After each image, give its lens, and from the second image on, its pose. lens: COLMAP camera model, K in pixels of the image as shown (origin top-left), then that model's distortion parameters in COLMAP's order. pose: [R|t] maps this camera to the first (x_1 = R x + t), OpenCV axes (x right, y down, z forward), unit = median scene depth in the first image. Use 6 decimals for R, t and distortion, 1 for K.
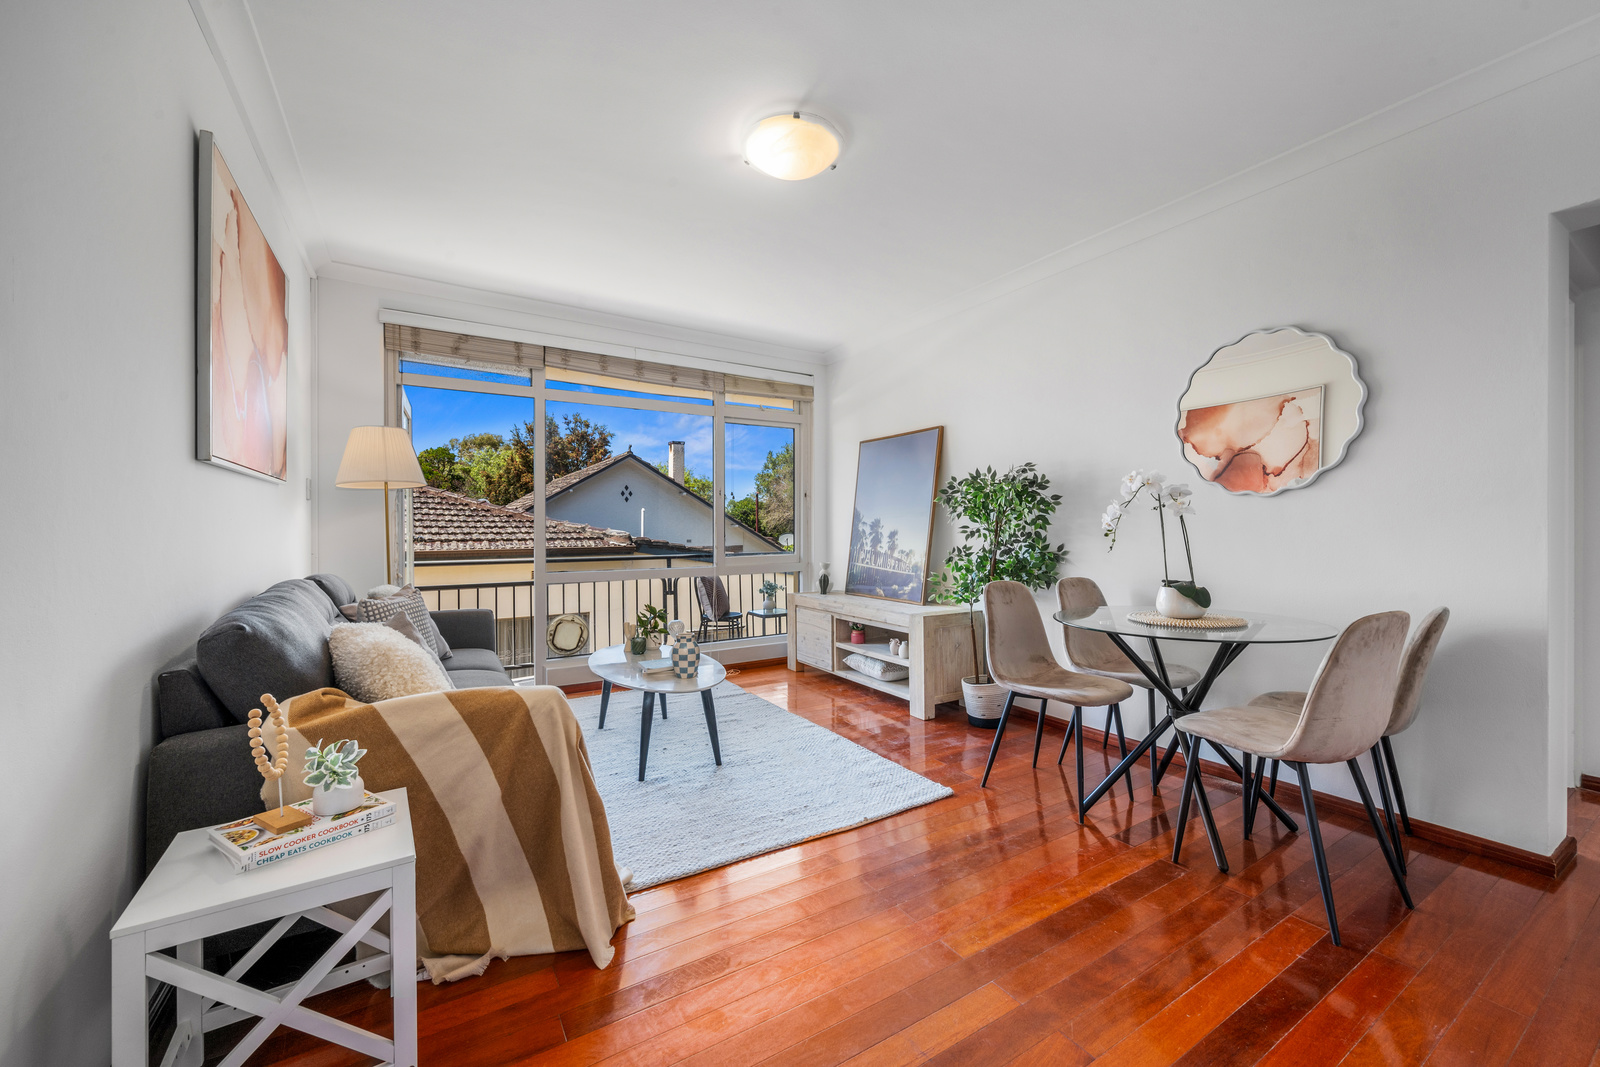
lens RADIAL K [[623.6, 0, 800.0], [0, 623.6, 533.5], [0, 0, 1]] dist [0.000336, 0.000094]
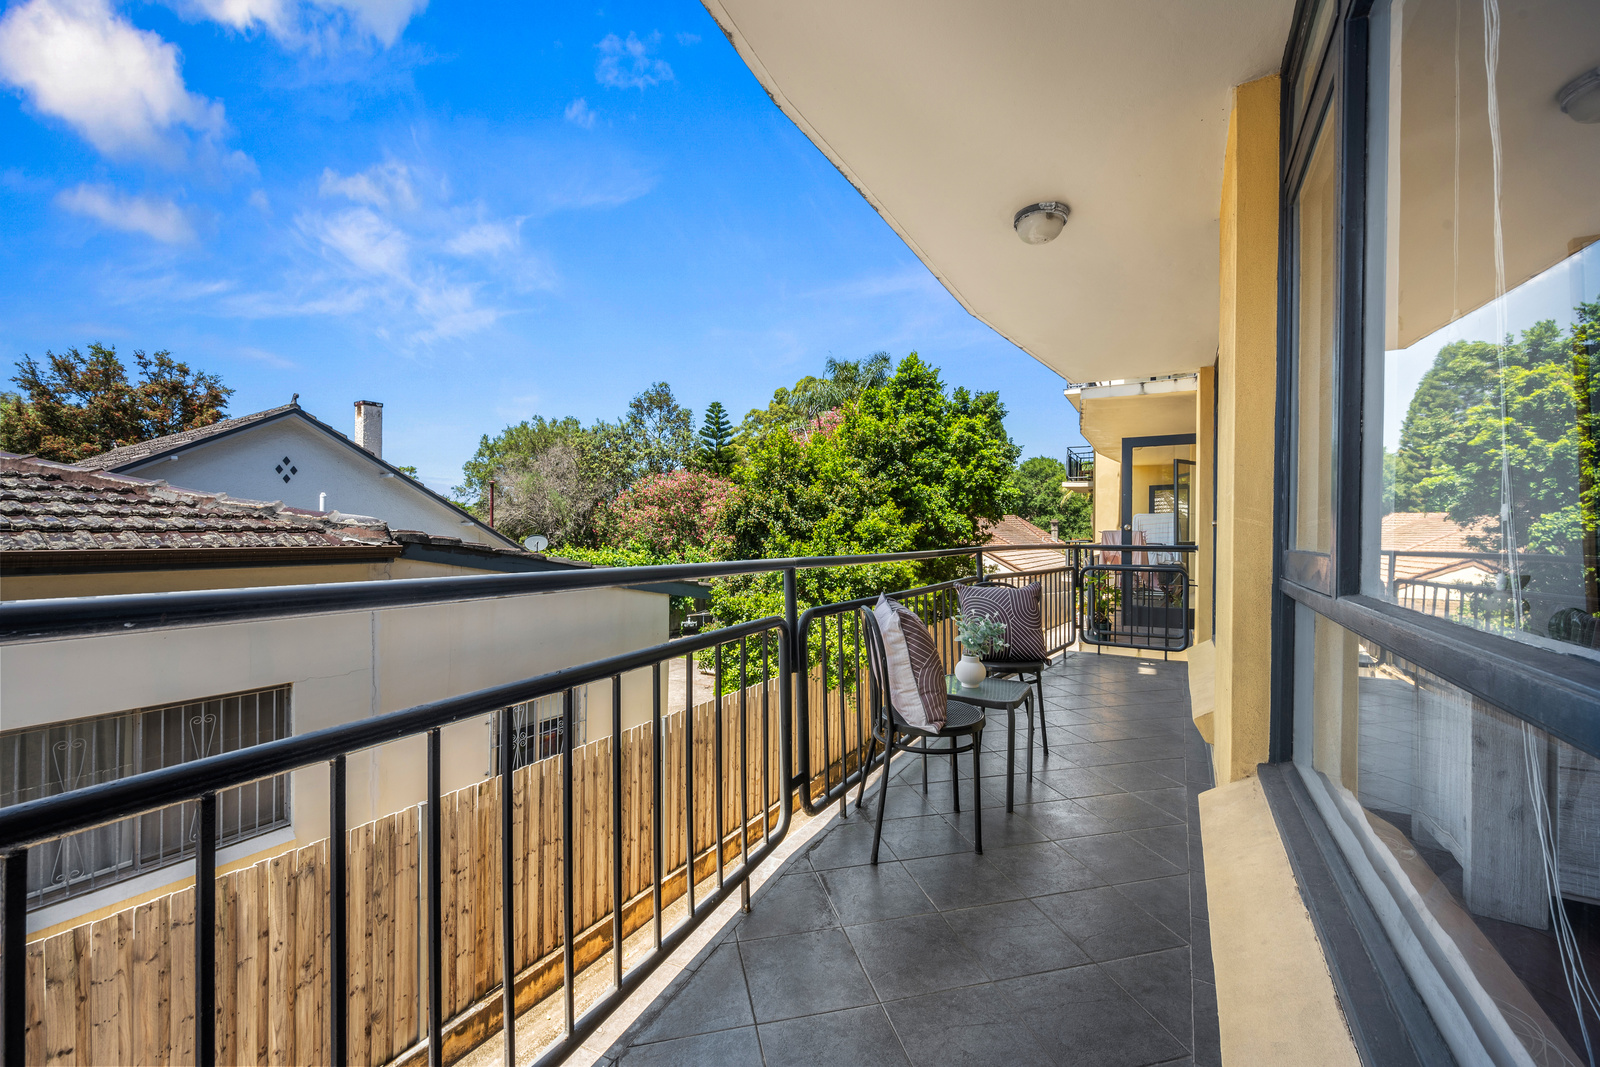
lens RADIAL K [[623.6, 0, 800.0], [0, 623.6, 533.5], [0, 0, 1]] dist [0.000336, 0.000094]
pose [[0.889783, 0.010612, 0.456260, -0.067290], [-0.005278, 0.999902, -0.012965, 0.004895], [-0.456352, 0.009128, 0.889752, 0.126042]]
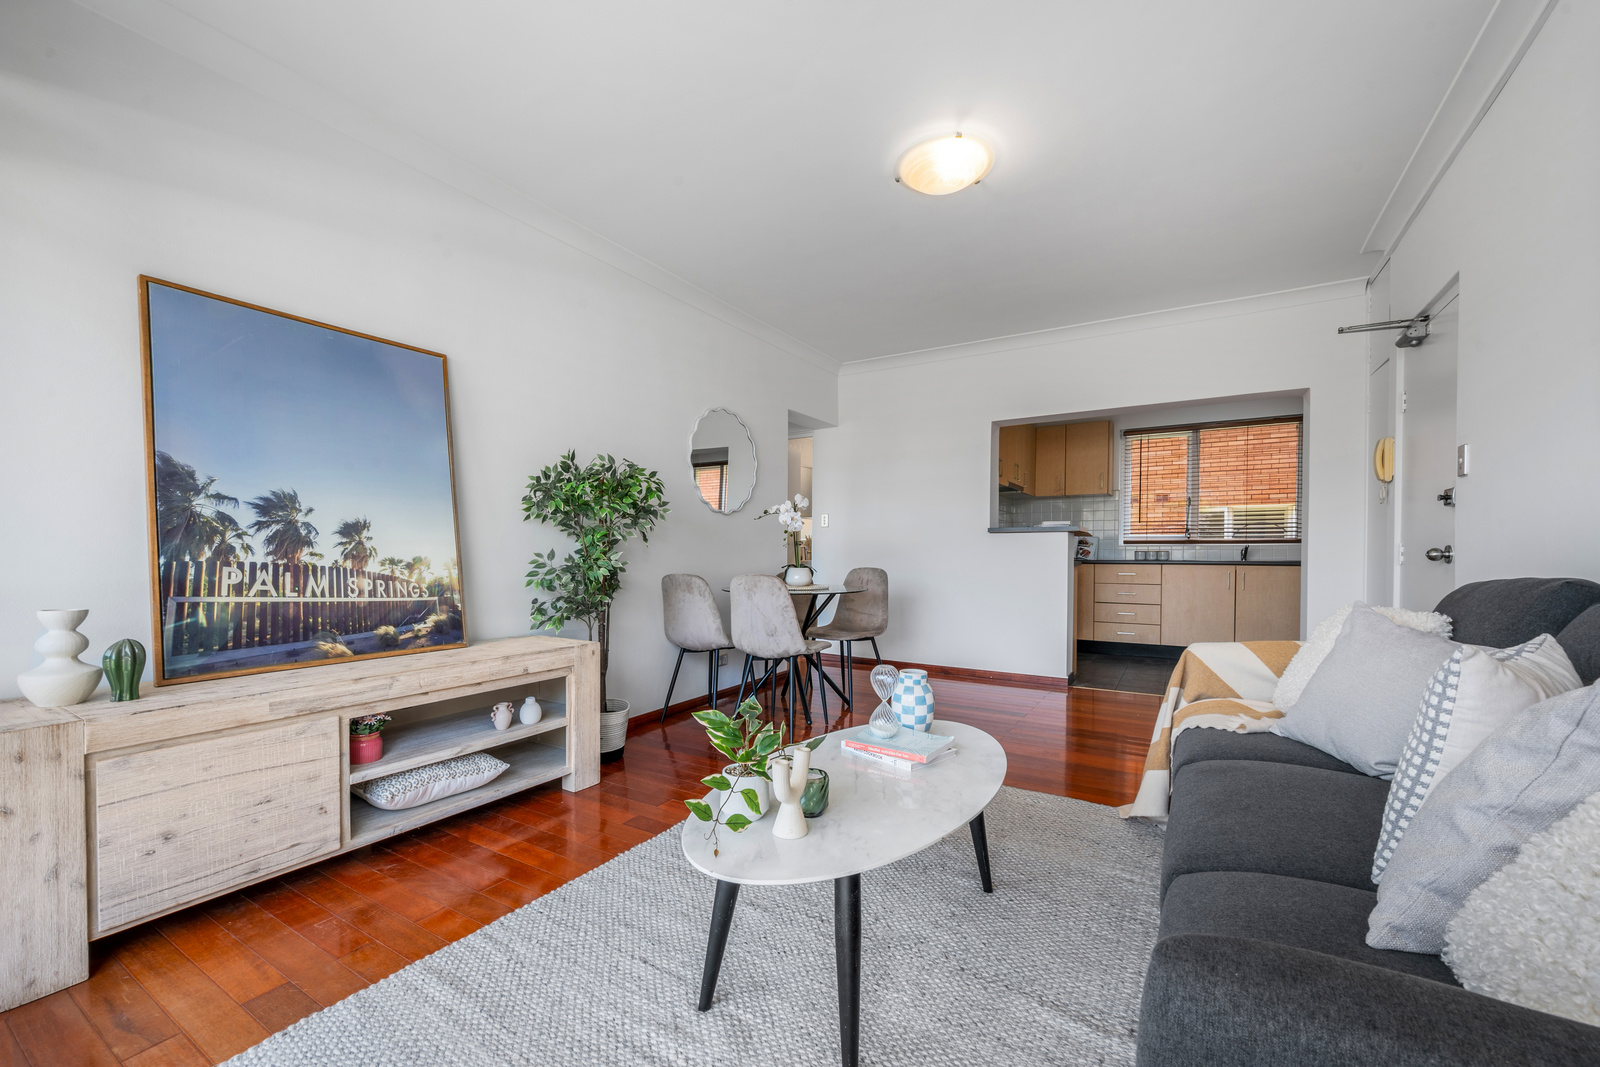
lens RADIAL K [[648.0, 0, 799.8], [0, 648.0, 558.7], [0, 0, 1]] dist [-0.000077, -0.000002]
pose [[-0.449339, -0.009499, 0.893311, -0.476621], [0.000738, 0.999939, 0.011004, 0.020337], [-0.893361, 0.005604, -0.449305, 0.915813]]
